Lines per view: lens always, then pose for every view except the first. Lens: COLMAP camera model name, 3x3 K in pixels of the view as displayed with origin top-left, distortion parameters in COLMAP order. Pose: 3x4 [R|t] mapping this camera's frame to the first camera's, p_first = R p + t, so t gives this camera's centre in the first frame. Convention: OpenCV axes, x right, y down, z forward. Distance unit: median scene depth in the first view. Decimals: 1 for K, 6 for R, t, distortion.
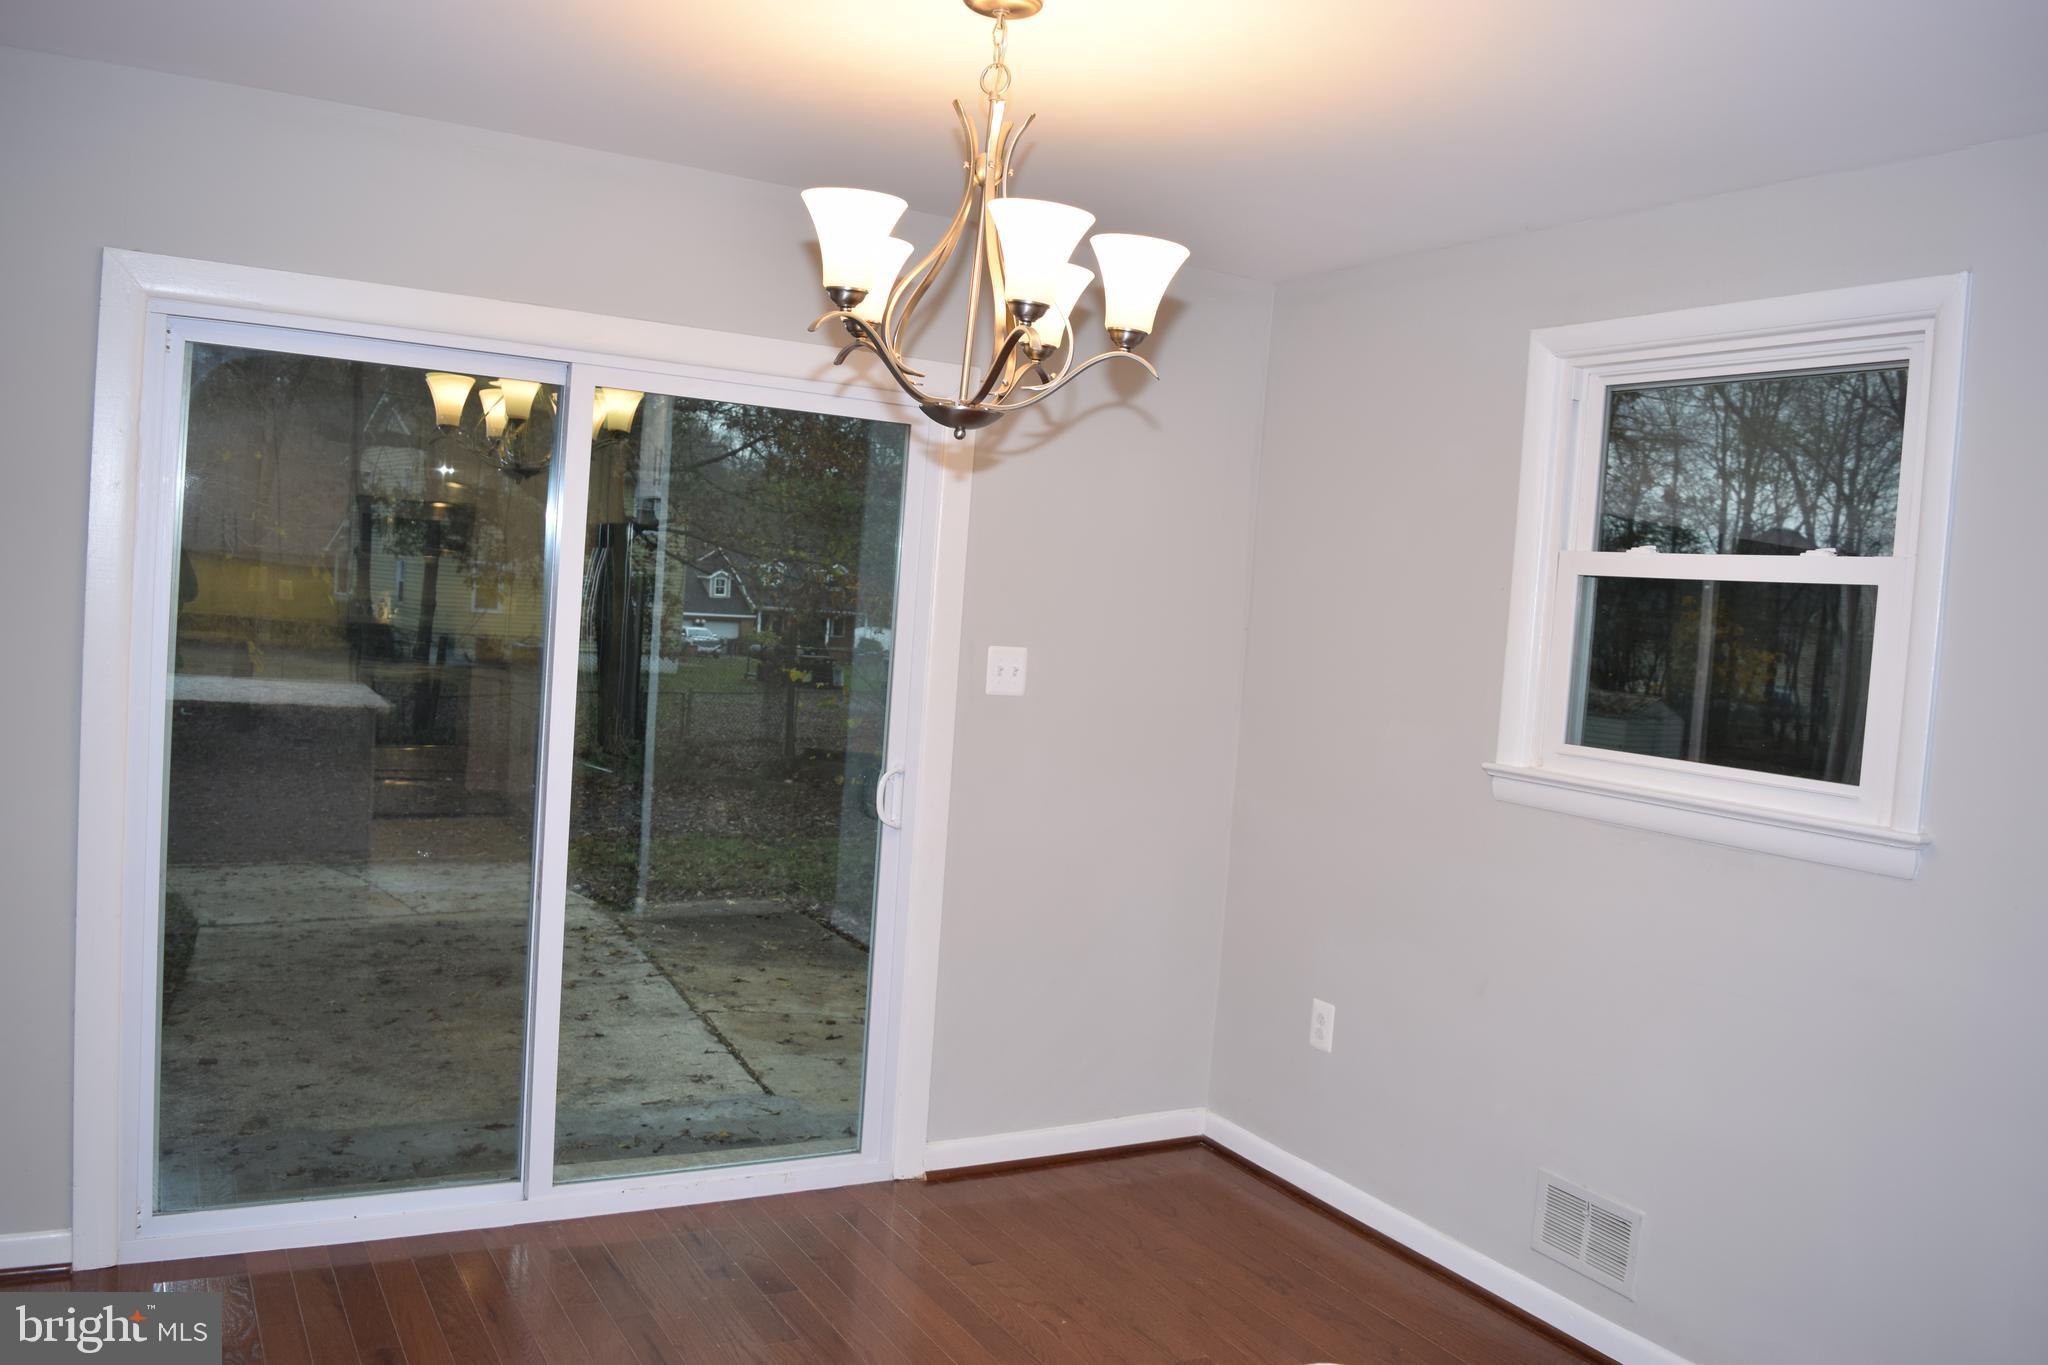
lens RADIAL K [[1615.4, 0, 1023.9], [0, 1615.4, 669.7], [0, 0, 1]] dist [-0.097902, 0.024833]
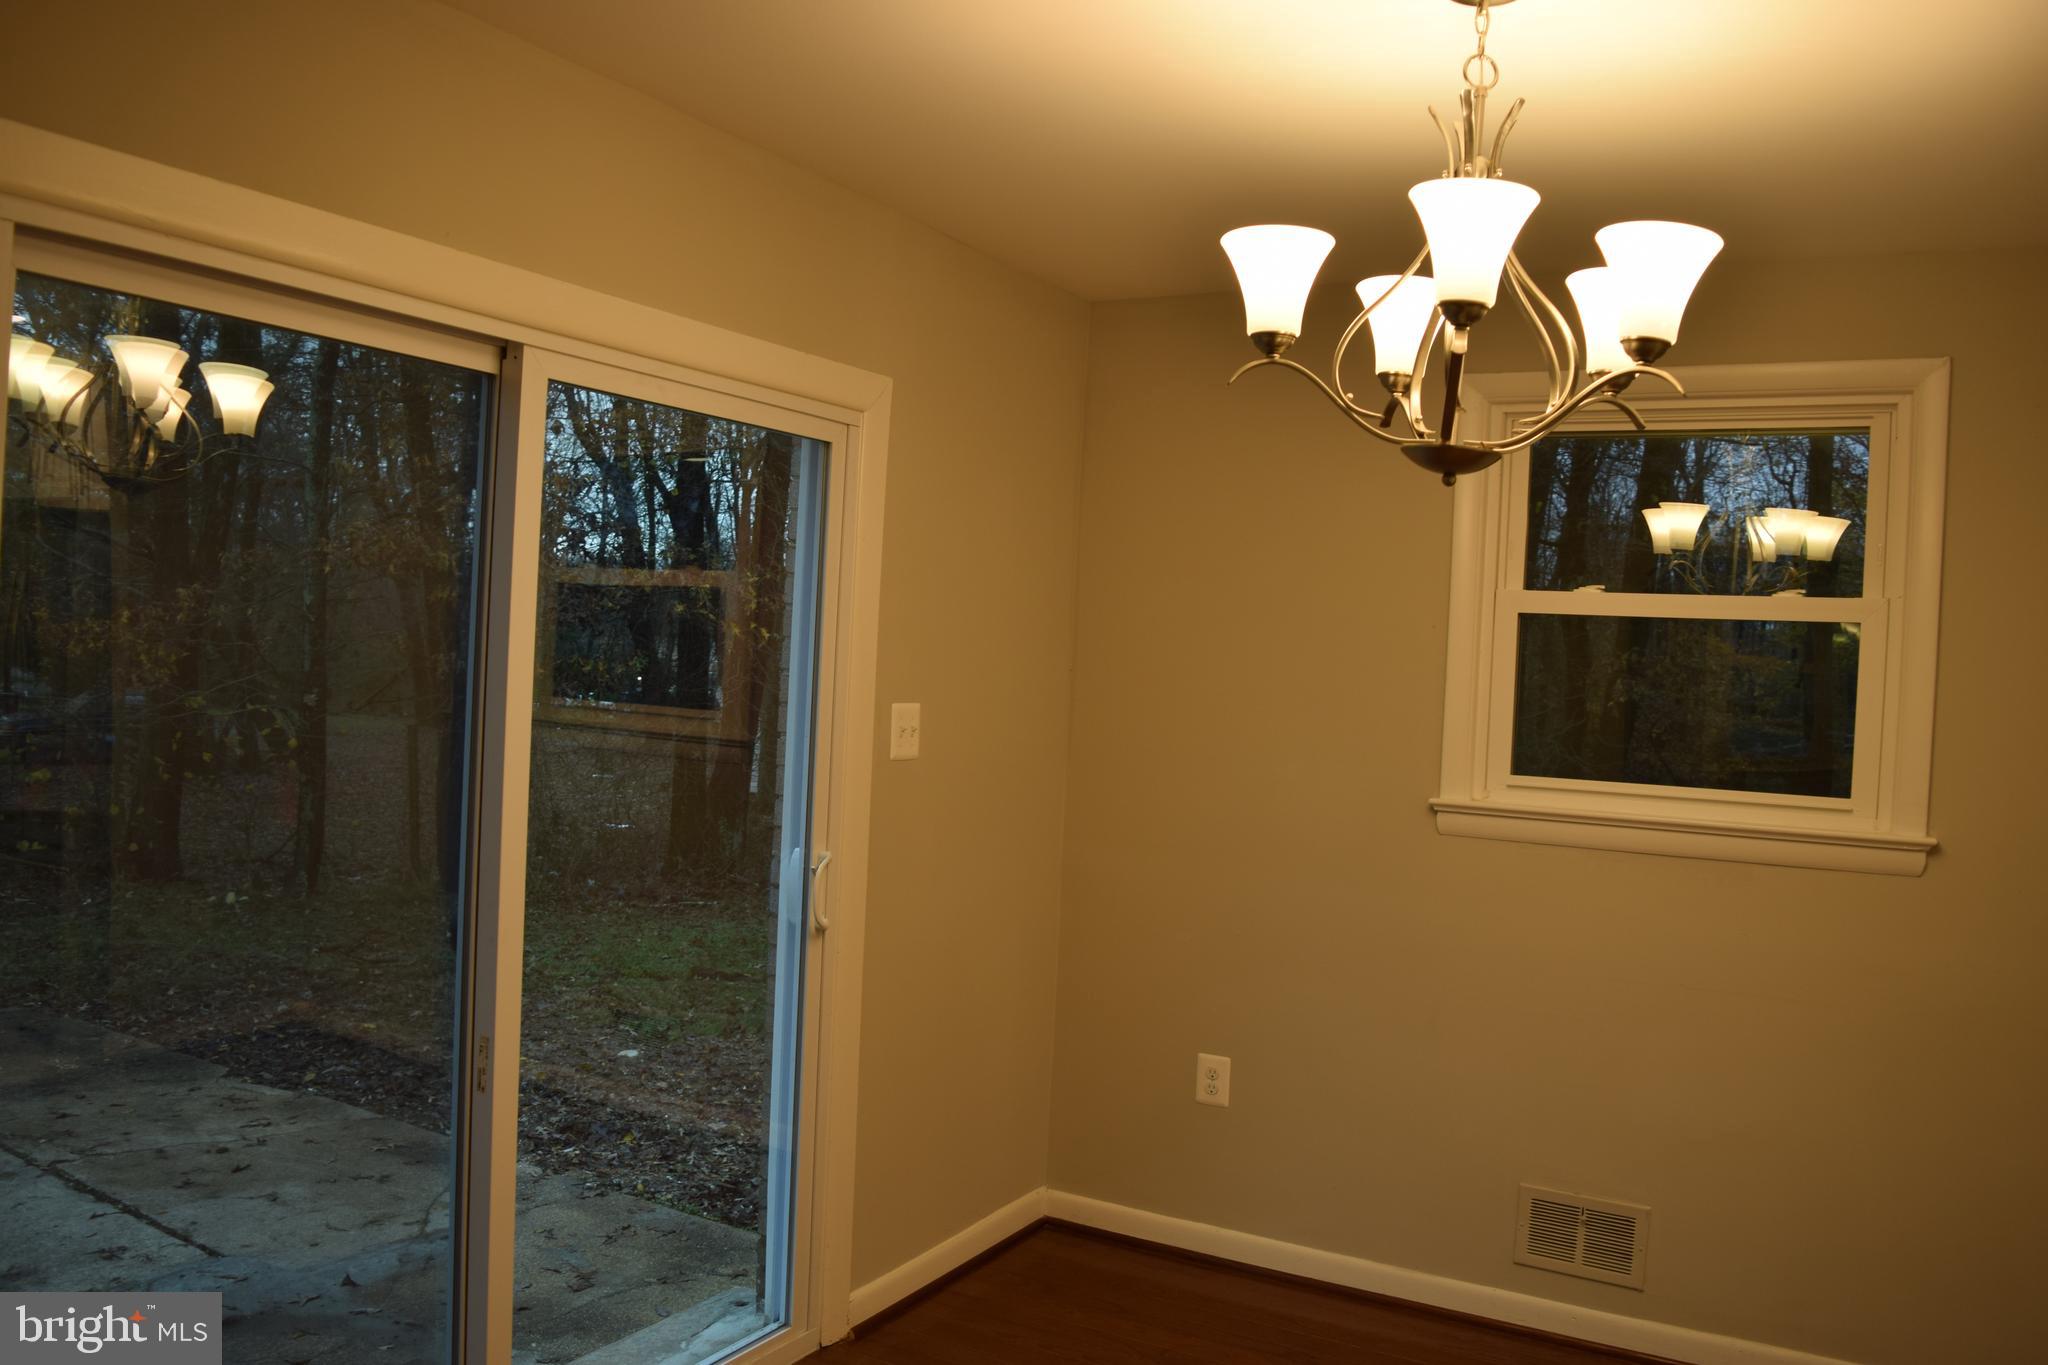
lens RADIAL K [[1615.4, 0, 1032.0], [0, 1615.4, 673.6], [0, 0, 1]] dist [-0.097902, 0.024833]
pose [[0.854326, -0.035720, 0.518509, -0.398483], [0.037214, 0.999279, 0.007523, -0.033452], [-0.518404, 0.012868, 0.855039, 0.229134]]
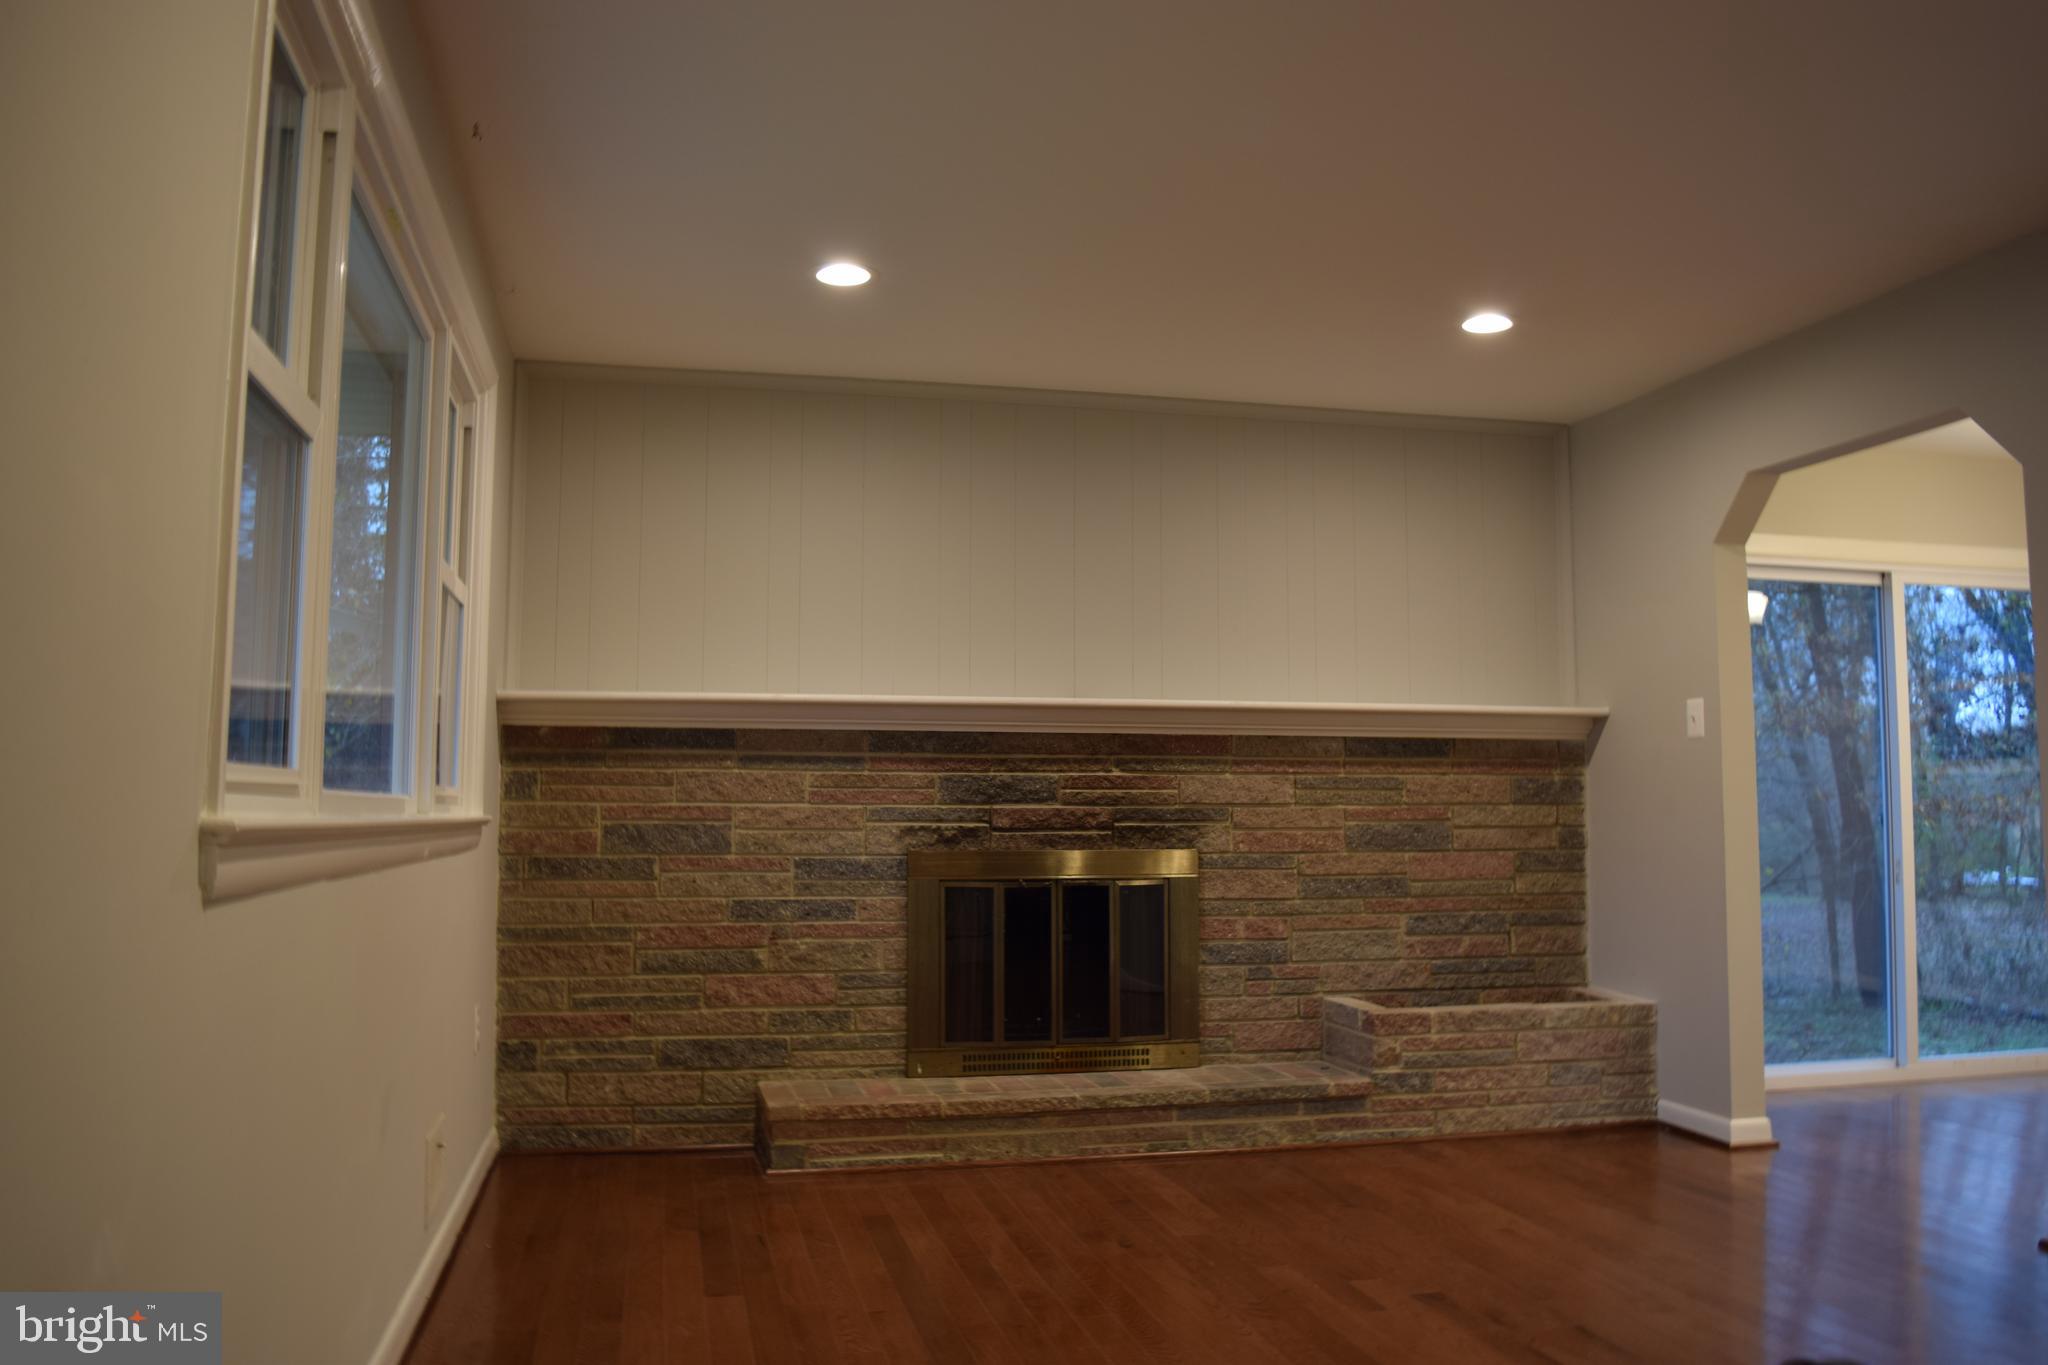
lens RADIAL K [[1615.4, 0, 1023.3], [0, 1615.4, 681.2], [0, 0, 1]] dist [-0.097902, 0.024833]
pose [[0.957751, -0.090061, -0.273132, -0.639755], [0.050482, 0.987604, -0.148629, 0.122580], [0.283132, 0.128561, 0.950425, -0.805404]]
